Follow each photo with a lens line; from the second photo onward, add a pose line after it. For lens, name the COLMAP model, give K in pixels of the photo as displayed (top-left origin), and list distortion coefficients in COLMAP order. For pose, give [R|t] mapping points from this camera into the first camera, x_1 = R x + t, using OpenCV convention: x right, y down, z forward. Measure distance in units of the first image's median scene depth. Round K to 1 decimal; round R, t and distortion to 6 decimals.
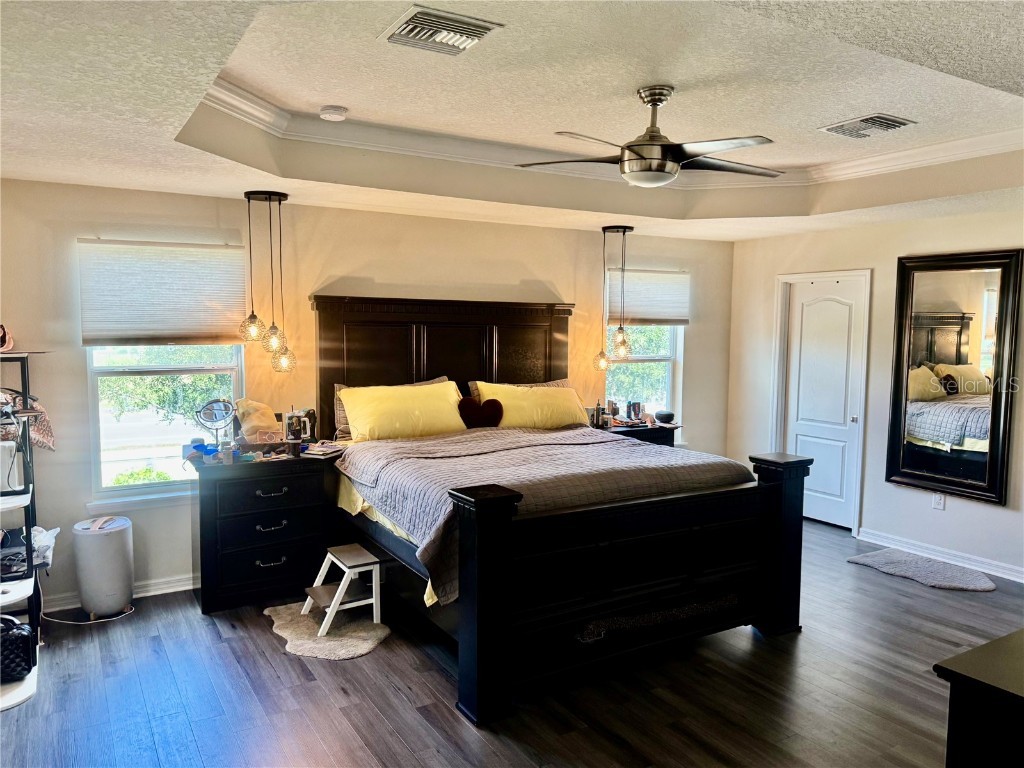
lens RADIAL K [[763.1, 0, 518.7], [0, 763.1, 373.4], [0, 0, 1]] dist [0.058680, -0.084272]
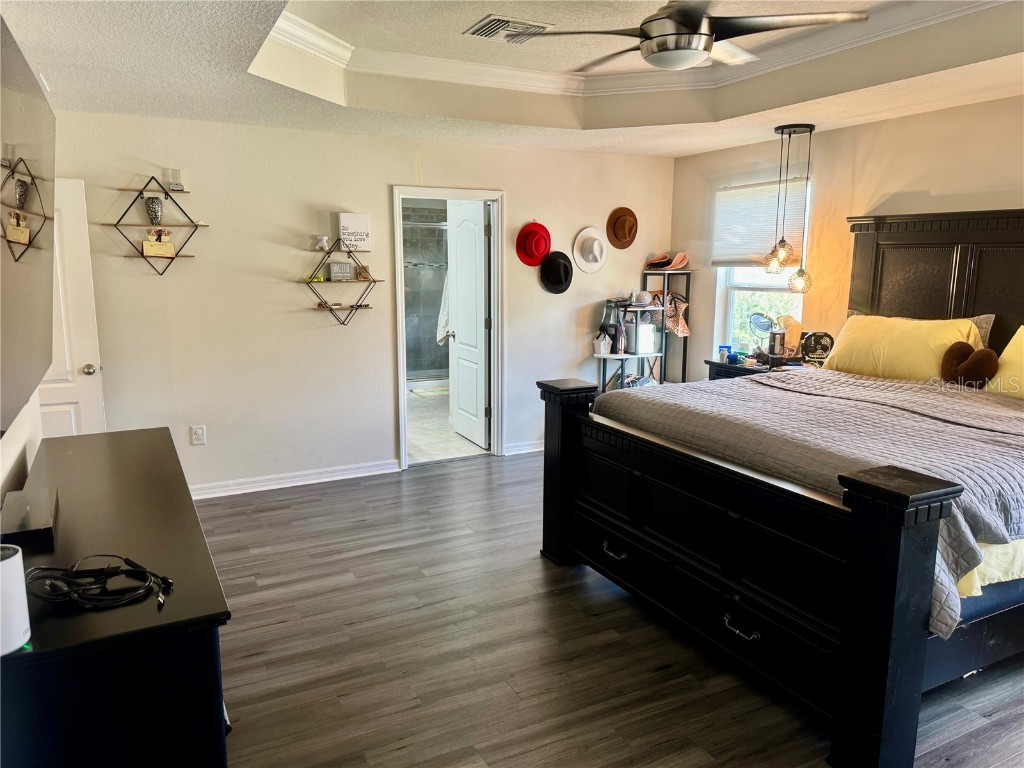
lens RADIAL K [[763.1, 0, 518.7], [0, 763.1, 373.4], [0, 0, 1]] dist [0.058680, -0.084272]
pose [[-0.079044, 0.143895, -0.986431, 0.760942], [-0.064081, 0.986747, 0.149076, -0.024769], [0.994809, 0.074995, -0.068776, 0.658862]]
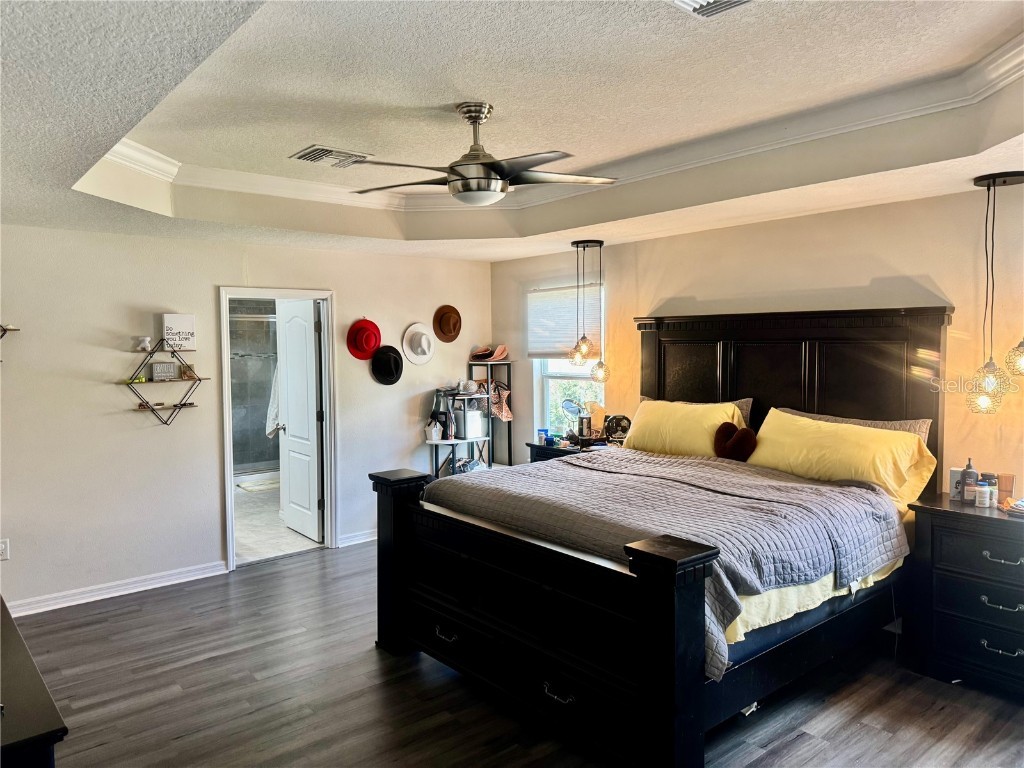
lens RADIAL K [[749.8, 0, 514.4], [0, 749.8, 361.3], [0, 0, 1]] dist [0.146124, -0.286727]
pose [[0.132646, 0.022134, -0.990916, 0.825607], [-0.044950, 0.998856, 0.016295, -0.046255], [0.990144, 0.042381, 0.133489, 0.667155]]
